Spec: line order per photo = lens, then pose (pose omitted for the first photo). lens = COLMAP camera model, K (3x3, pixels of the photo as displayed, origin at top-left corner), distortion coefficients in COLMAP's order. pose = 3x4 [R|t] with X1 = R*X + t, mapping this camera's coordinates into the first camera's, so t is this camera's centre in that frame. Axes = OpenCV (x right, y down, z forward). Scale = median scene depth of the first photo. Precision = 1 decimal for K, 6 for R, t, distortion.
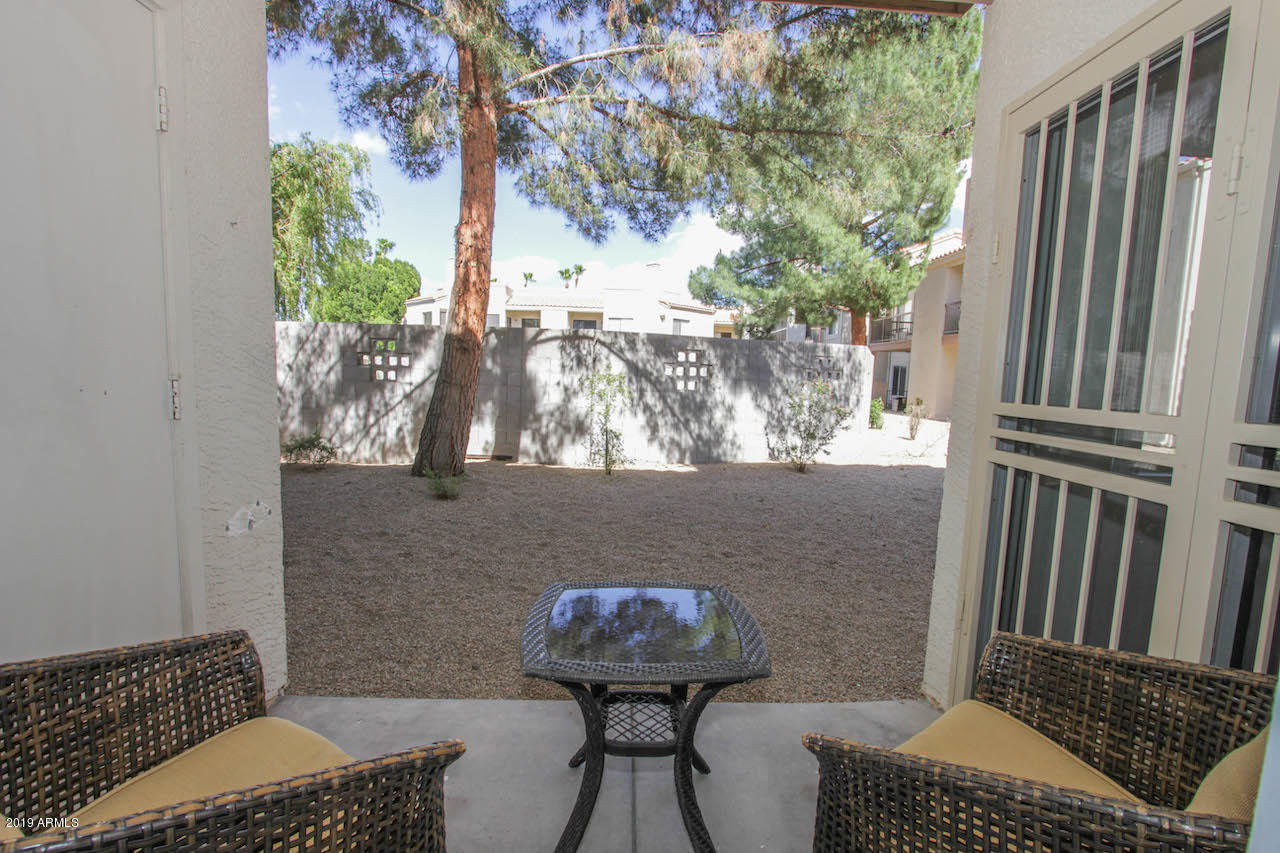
lens RADIAL K [[592.5, 0, 633.1], [0, 592.5, 432.2], [0, 0, 1]] dist [-0.021607, 0.003075]
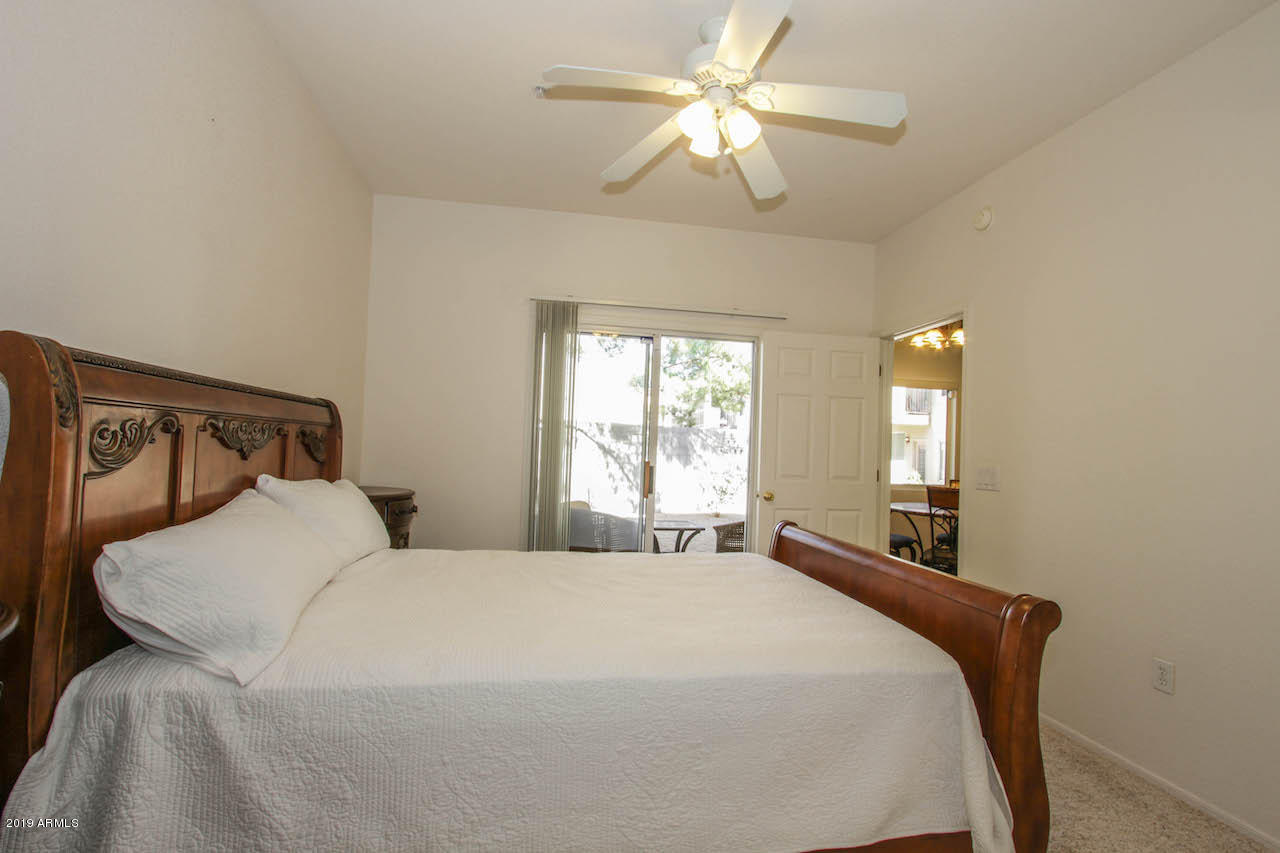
lens RADIAL K [[592.5, 0, 642.7], [0, 592.5, 428.2], [0, 0, 1]] dist [-0.021607, 0.003075]
pose [[0.989231, 0.008520, 0.146113, -0.111101], [0.010713, 0.991411, -0.130341, 0.033312], [-0.145969, 0.130503, 0.980644, -0.428717]]
